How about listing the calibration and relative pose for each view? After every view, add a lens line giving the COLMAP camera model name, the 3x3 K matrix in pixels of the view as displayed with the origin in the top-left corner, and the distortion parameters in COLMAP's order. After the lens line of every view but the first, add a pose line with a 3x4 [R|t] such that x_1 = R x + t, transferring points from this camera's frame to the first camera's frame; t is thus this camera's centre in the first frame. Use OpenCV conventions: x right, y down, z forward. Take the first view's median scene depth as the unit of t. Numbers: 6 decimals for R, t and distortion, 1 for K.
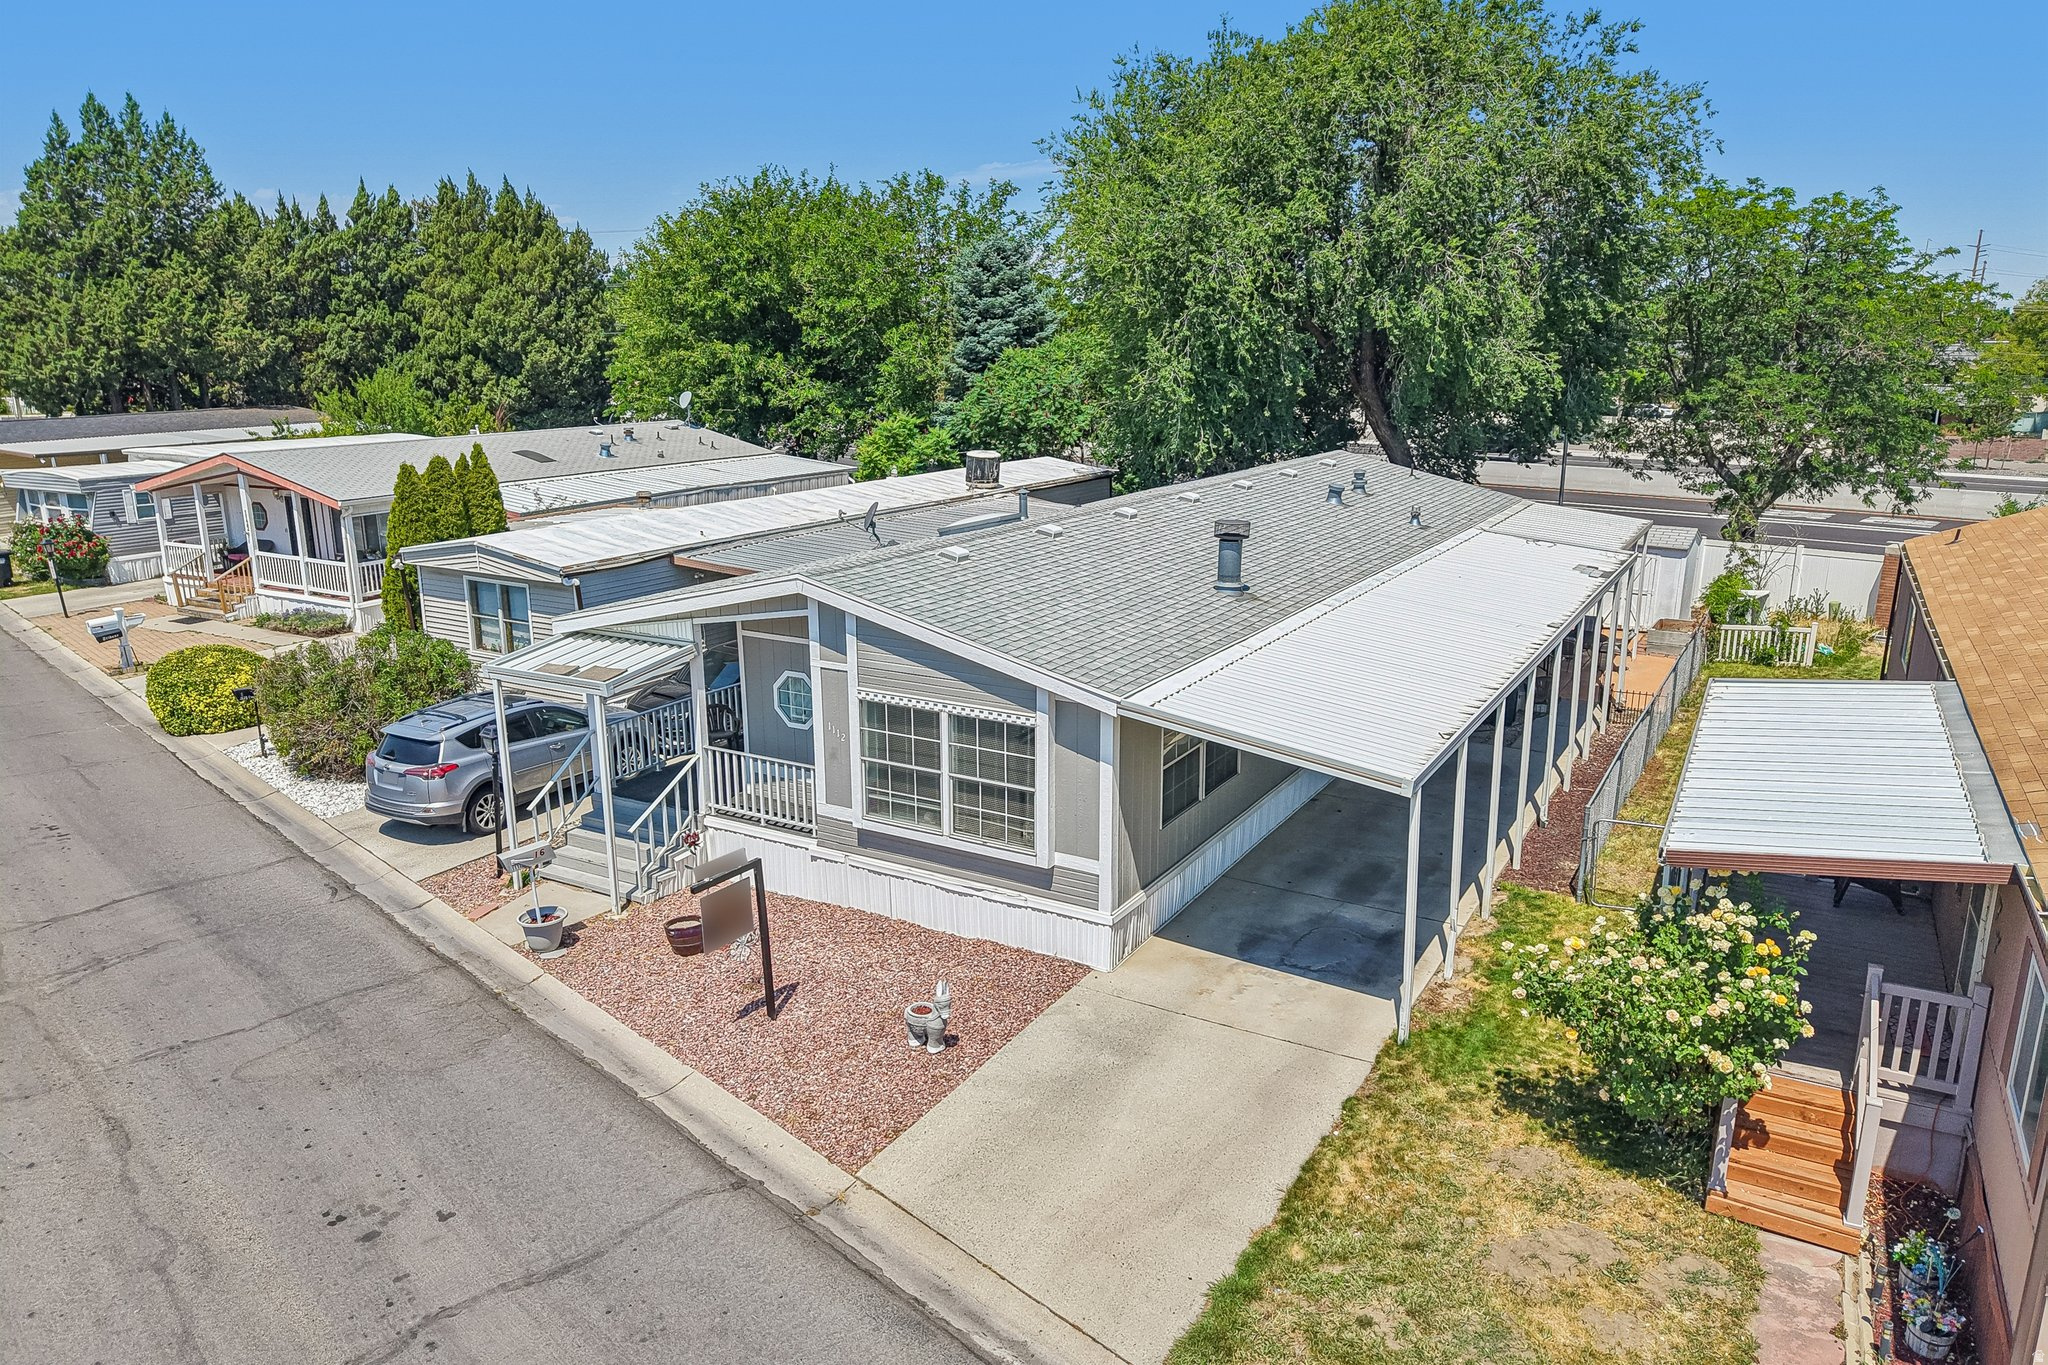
lens RADIAL K [[1368.2, 0, 1023.5], [0, 1368.2, 685.6], [0, 0, 1]] dist [0.039078, -0.042734]
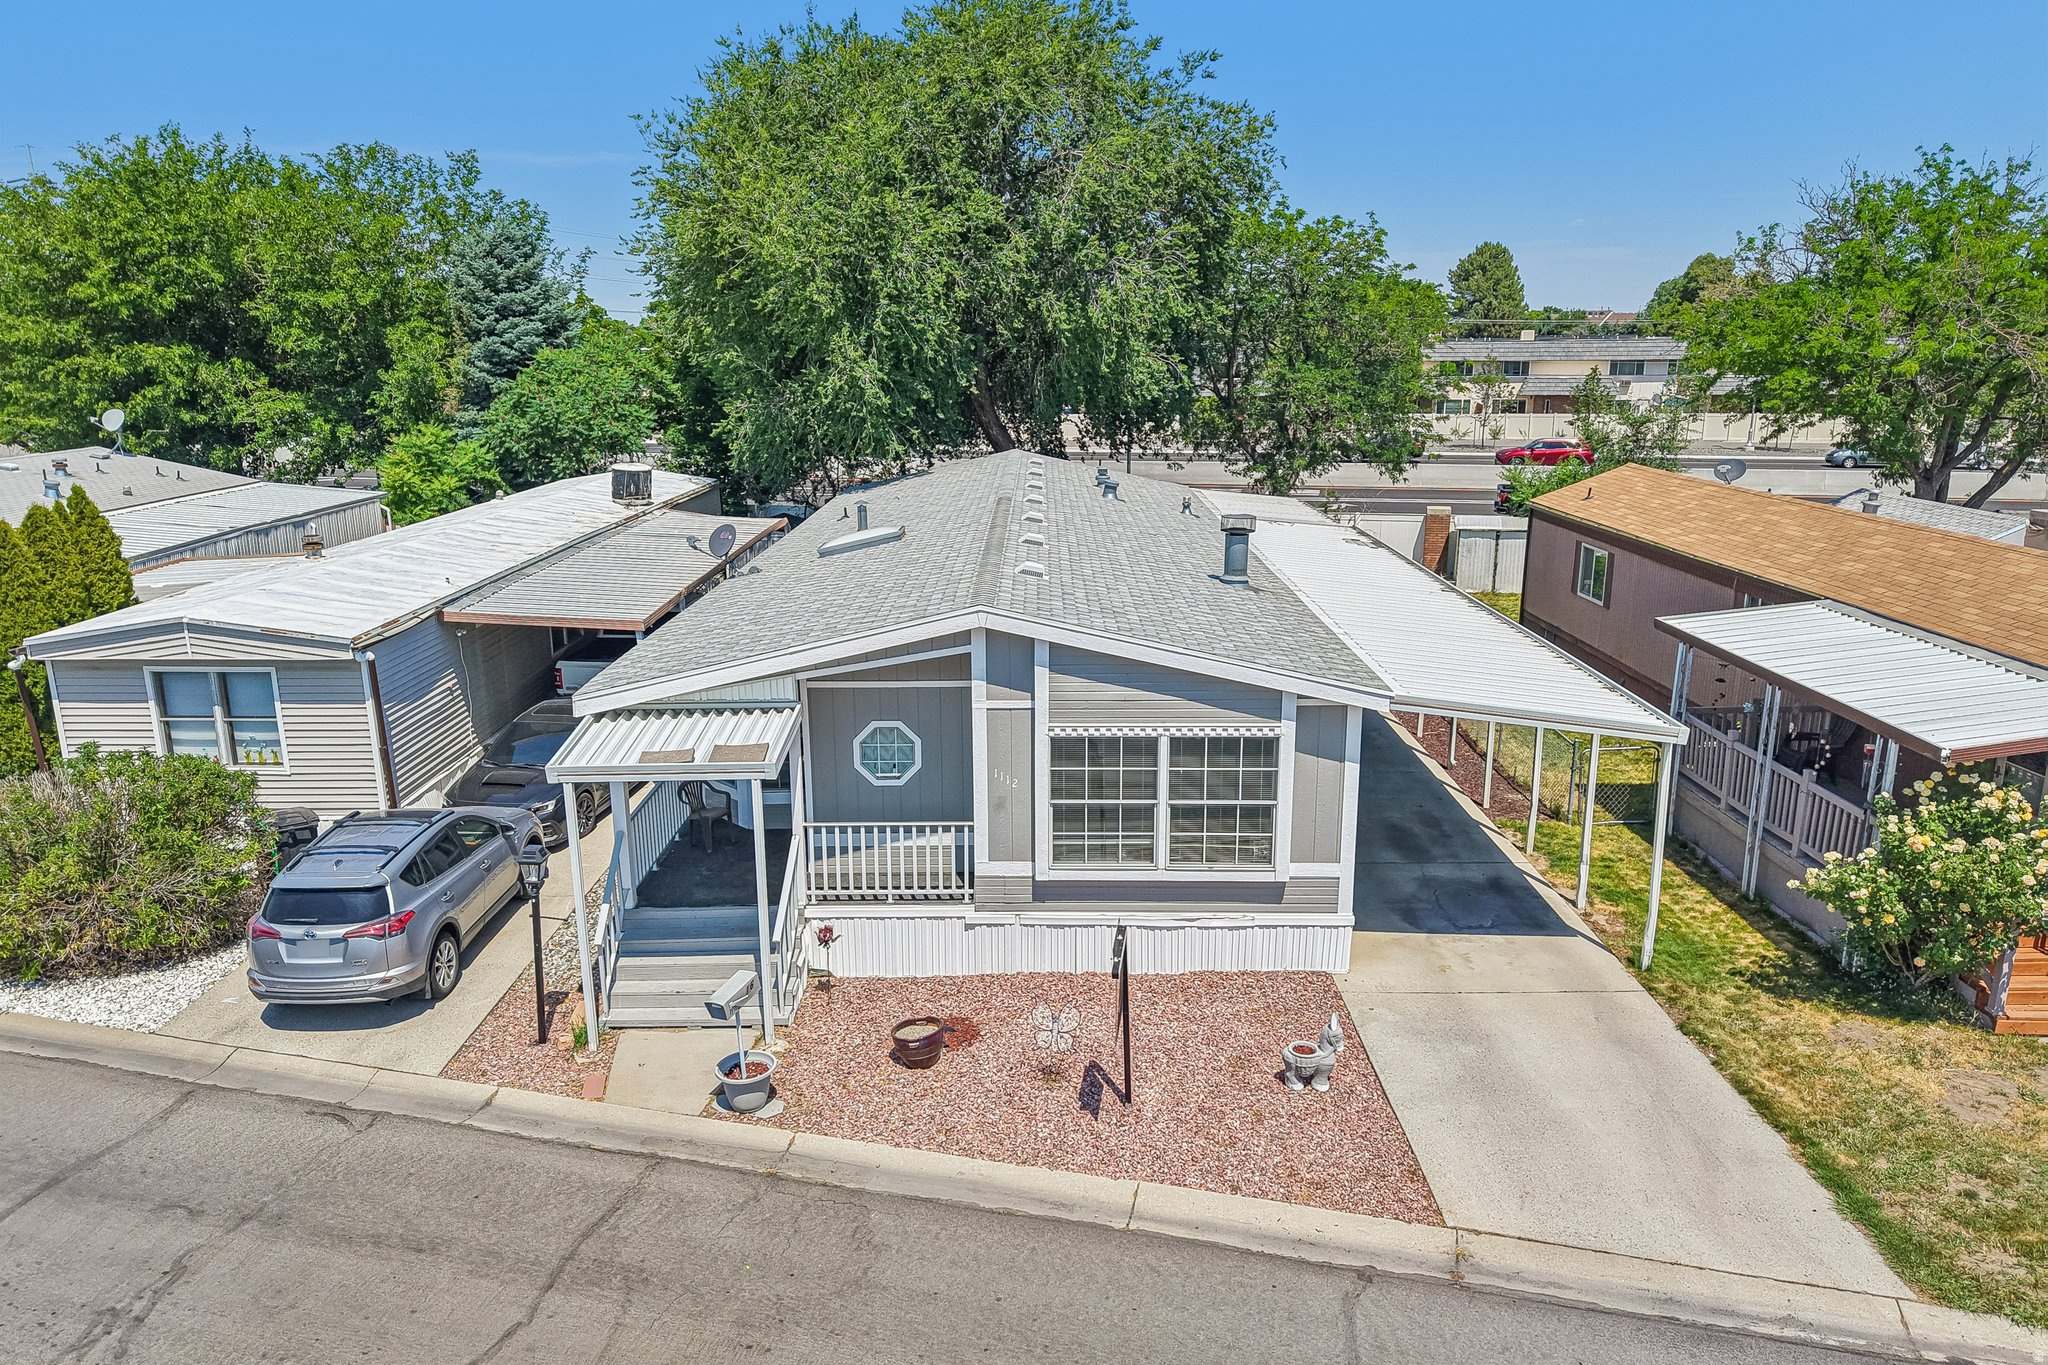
lens RADIAL K [[1368.2, 0, 1024.2], [0, 1368.2, 685.0], [0, 0, 1]] dist [0.039078, -0.042734]
pose [[0.867318, -0.125514, 0.481671, -0.540342], [0.126618, 0.991487, 0.030369, -0.051208], [-0.481382, 0.034649, 0.875826, 0.213919]]
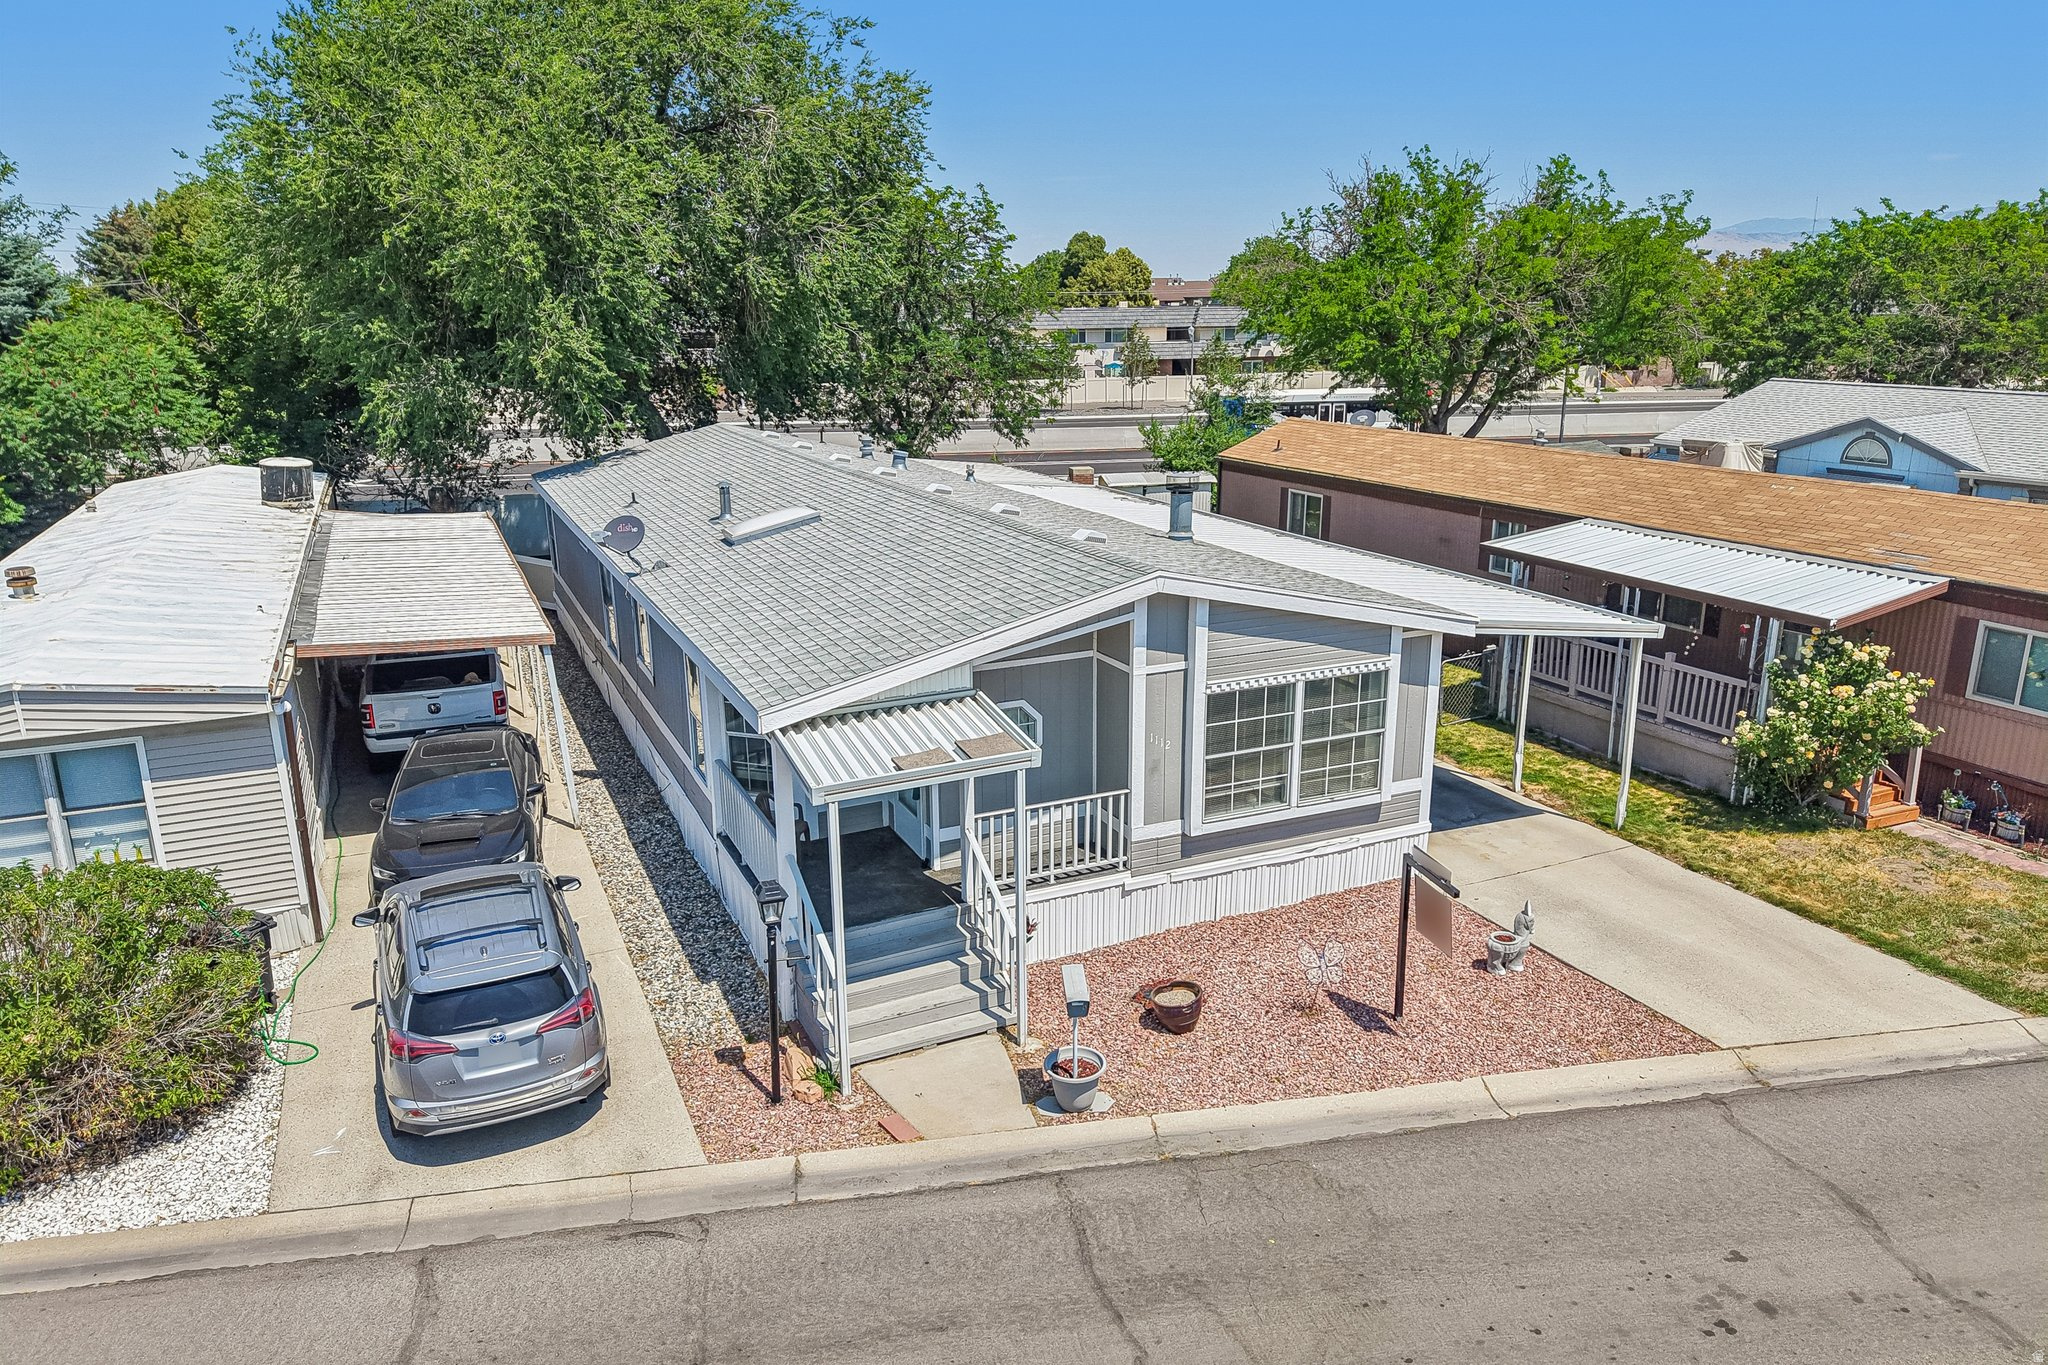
lens RADIAL K [[1368.2, 0, 1030.6], [0, 1368.2, 690.4], [0, 0, 1]] dist [0.039078, -0.042734]
pose [[0.570057, -0.225047, 0.790183, -0.878320], [0.207996, 0.969955, 0.126193, -0.128352], [-0.794841, 0.092418, 0.599739, 0.521983]]
